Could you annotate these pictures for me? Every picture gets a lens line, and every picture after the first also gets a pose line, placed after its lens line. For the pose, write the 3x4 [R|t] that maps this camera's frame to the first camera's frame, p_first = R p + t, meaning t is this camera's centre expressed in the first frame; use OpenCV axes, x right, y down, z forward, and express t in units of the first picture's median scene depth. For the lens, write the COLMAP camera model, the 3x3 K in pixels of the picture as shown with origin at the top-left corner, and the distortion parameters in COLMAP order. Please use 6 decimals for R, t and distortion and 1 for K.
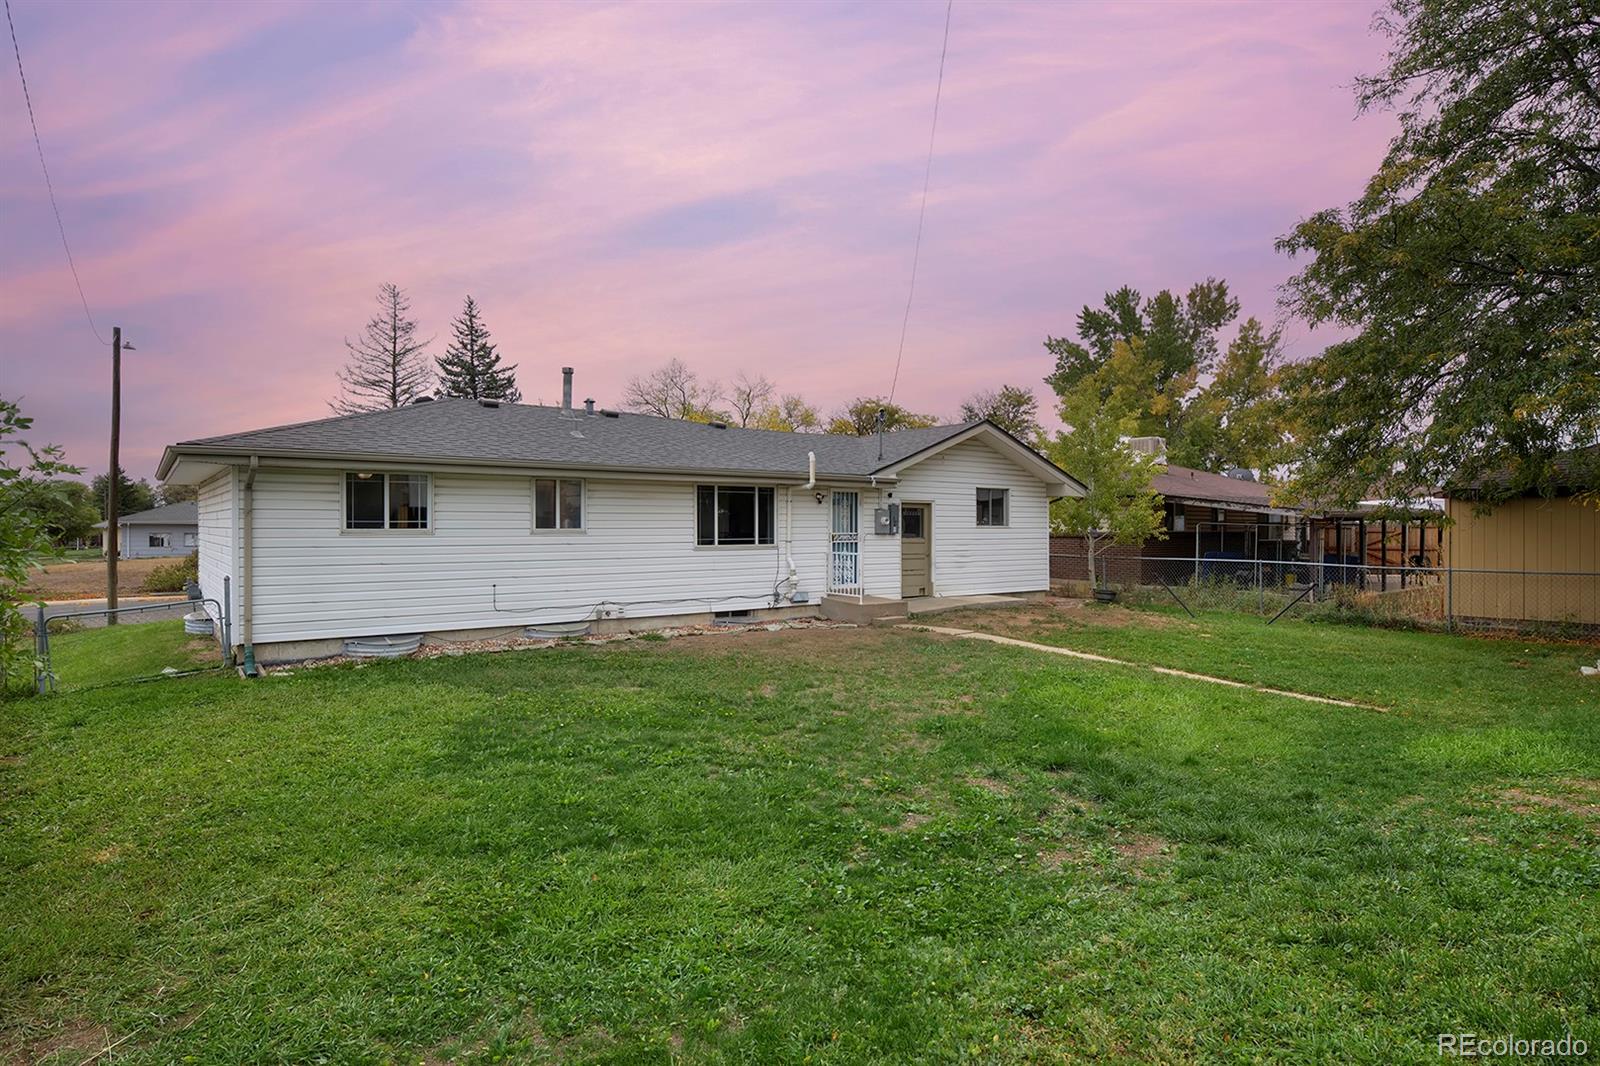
lens RADIAL K [[877.2, 0, 804.0], [0, 877.2, 529.3], [0, 0, 1]] dist [-0.011967, -0.000630]
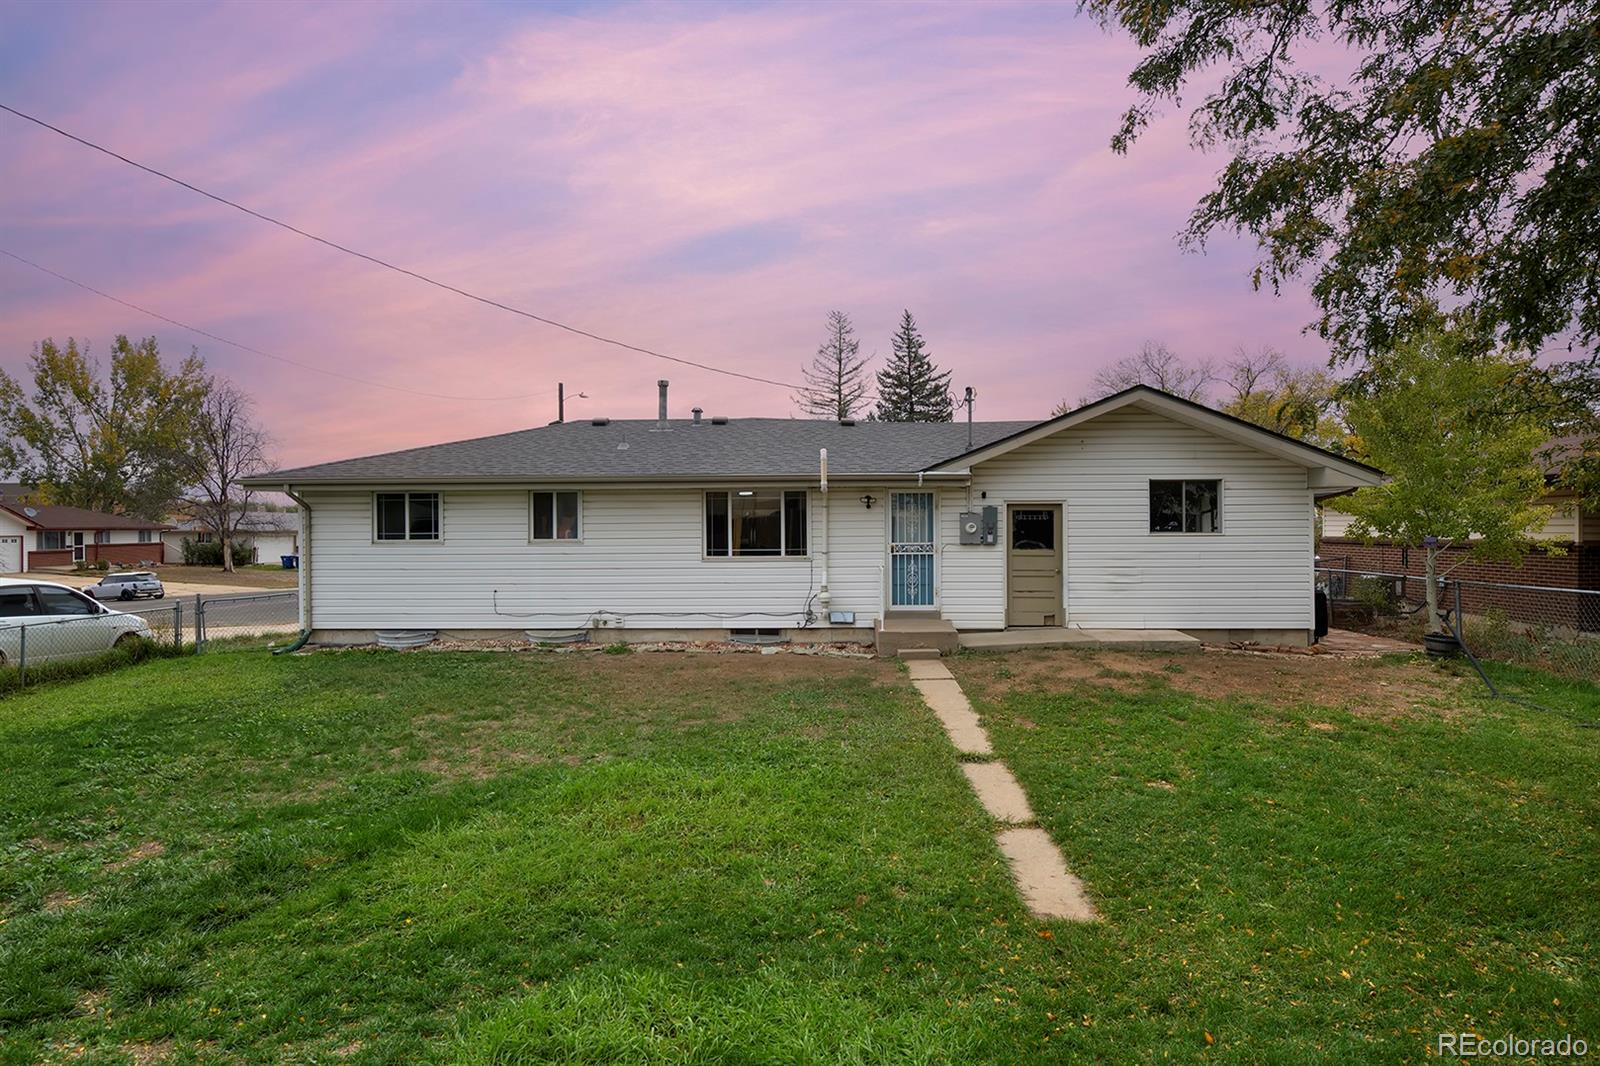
lens RADIAL K [[877.2, 0, 804.0], [0, 877.2, 529.3], [0, 0, 1]] dist [-0.011967, -0.000630]
pose [[0.773663, -0.004333, -0.633582, 0.527012], [0.003321, 0.999991, -0.002783, -0.007239], [0.633588, 0.000049, 0.773671, 0.323078]]
